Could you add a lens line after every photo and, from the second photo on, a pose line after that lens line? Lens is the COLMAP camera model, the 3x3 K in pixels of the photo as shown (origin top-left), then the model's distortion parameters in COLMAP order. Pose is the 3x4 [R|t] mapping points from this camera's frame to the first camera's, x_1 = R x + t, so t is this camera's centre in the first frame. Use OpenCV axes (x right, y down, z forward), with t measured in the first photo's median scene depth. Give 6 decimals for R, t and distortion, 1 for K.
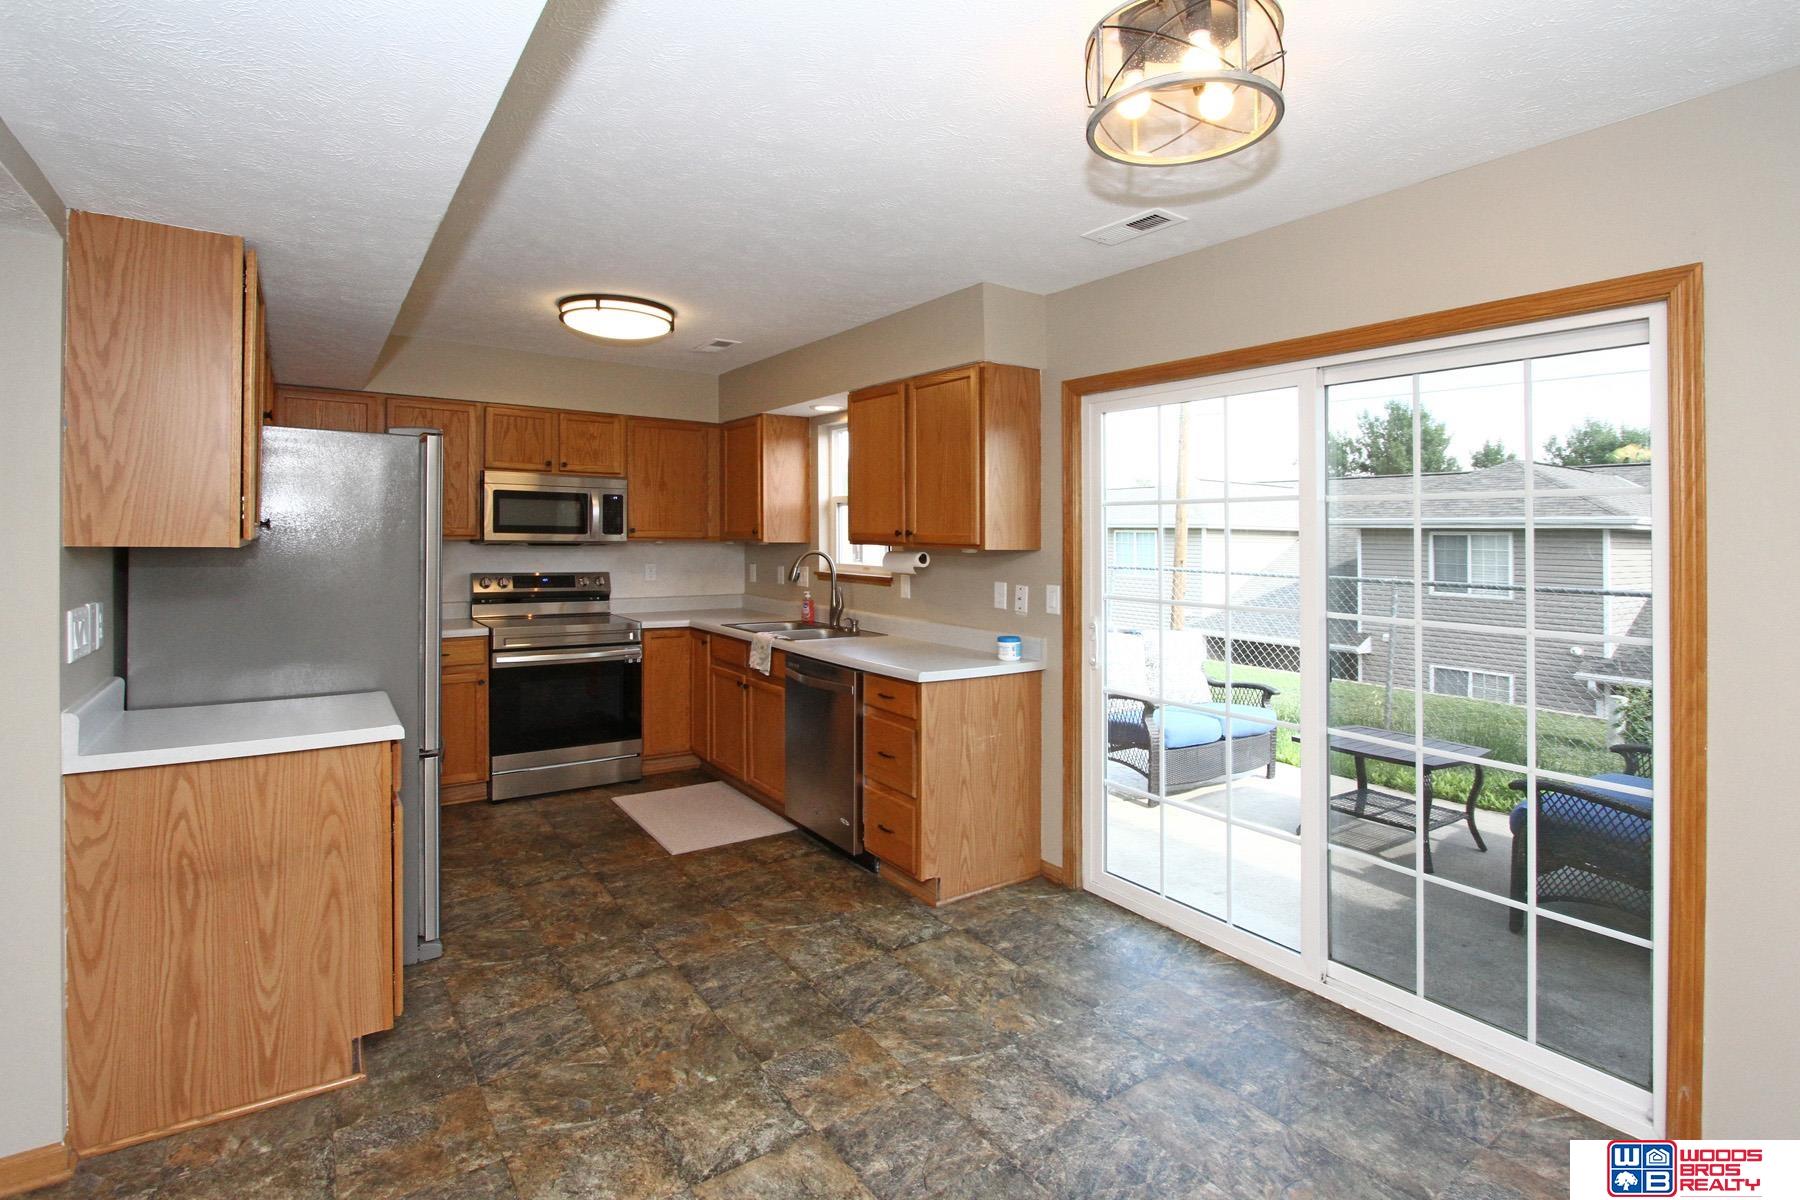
lens RADIAL K [[869.2, 0, 896.2], [0, 869.2, 529.5], [0, 0, 1]] dist [-0.017488, 0.000136]
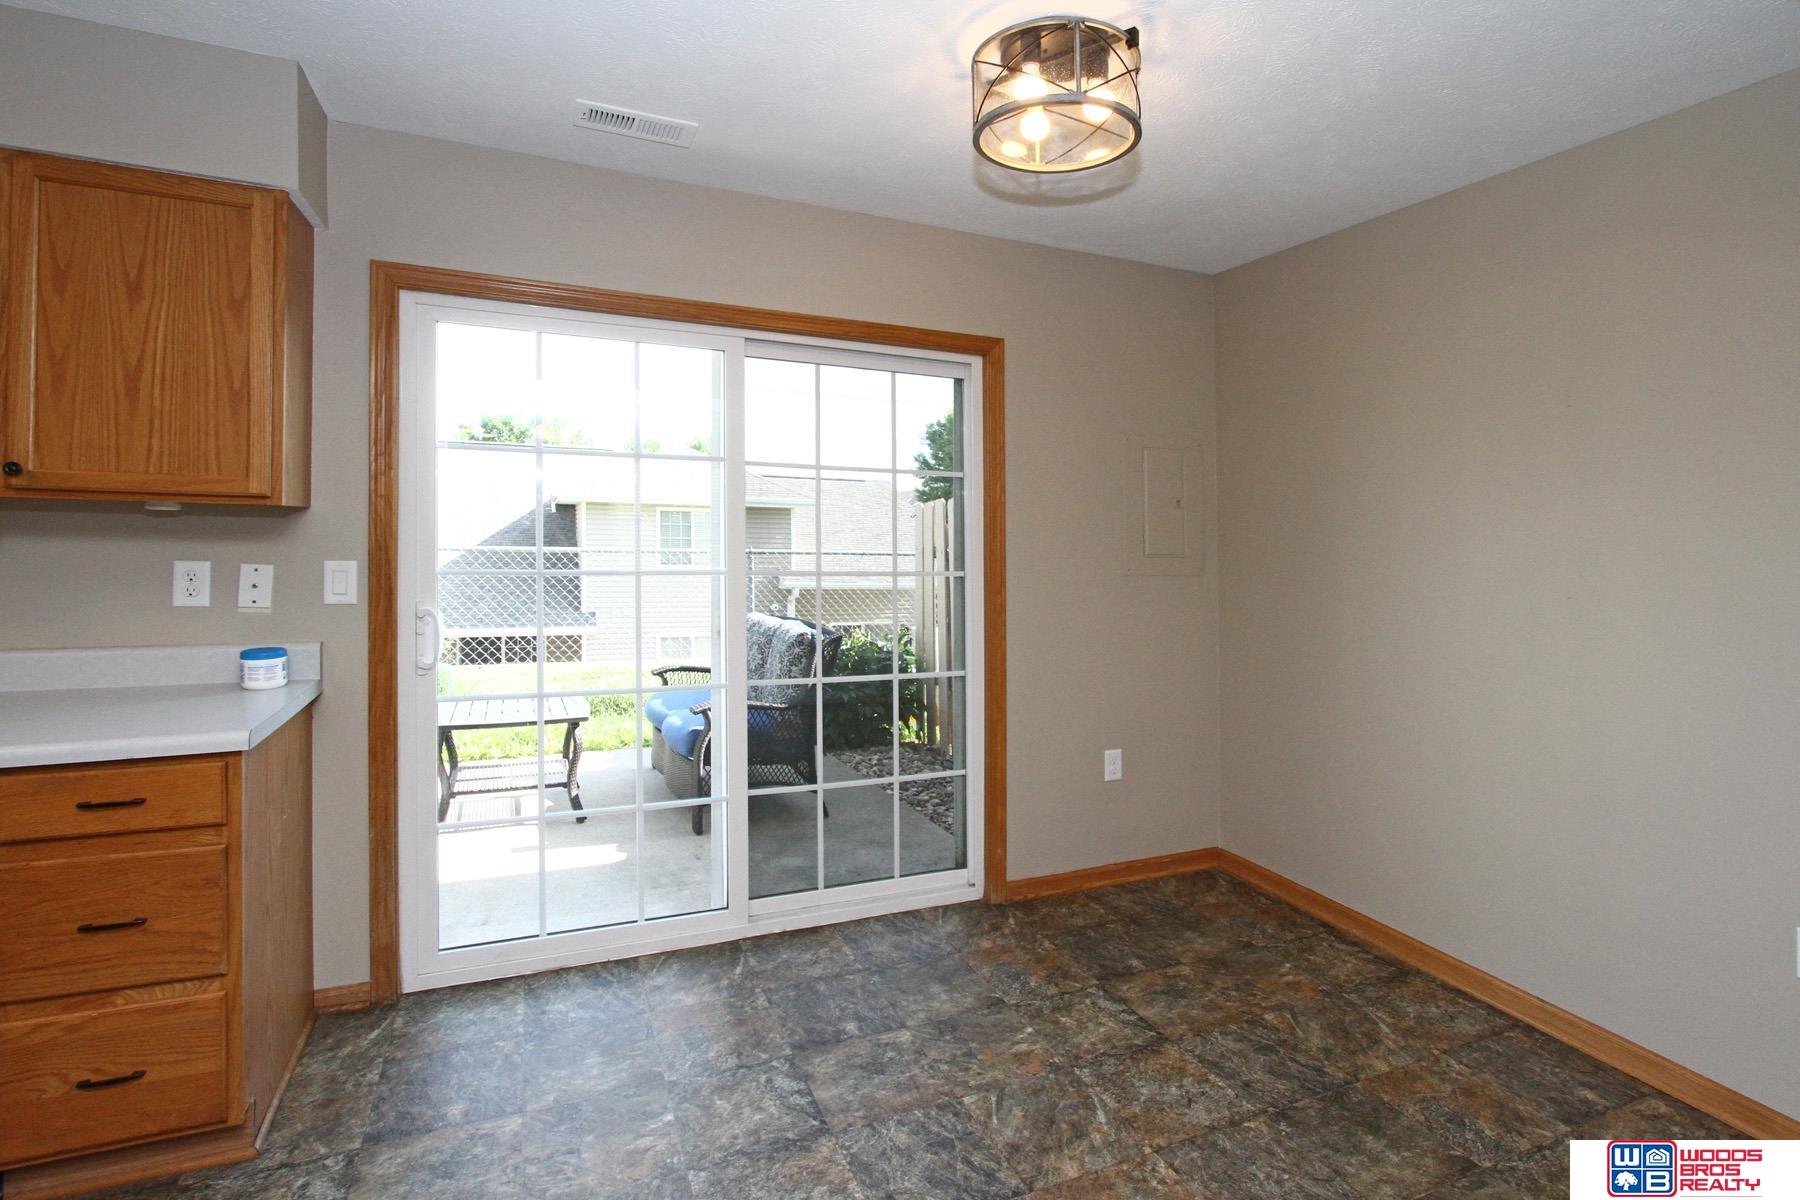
lens RADIAL K [[829.9, 0, 895.4], [0, 829.9, 624.5], [0, 0, 1]] dist [-0.017836, -0.000149]
pose [[0.211667, -0.126812, 0.969080, -0.724925], [-0.031569, 0.990142, 0.136463, 0.000689], [-0.976832, -0.059478, 0.205577, 1.049031]]
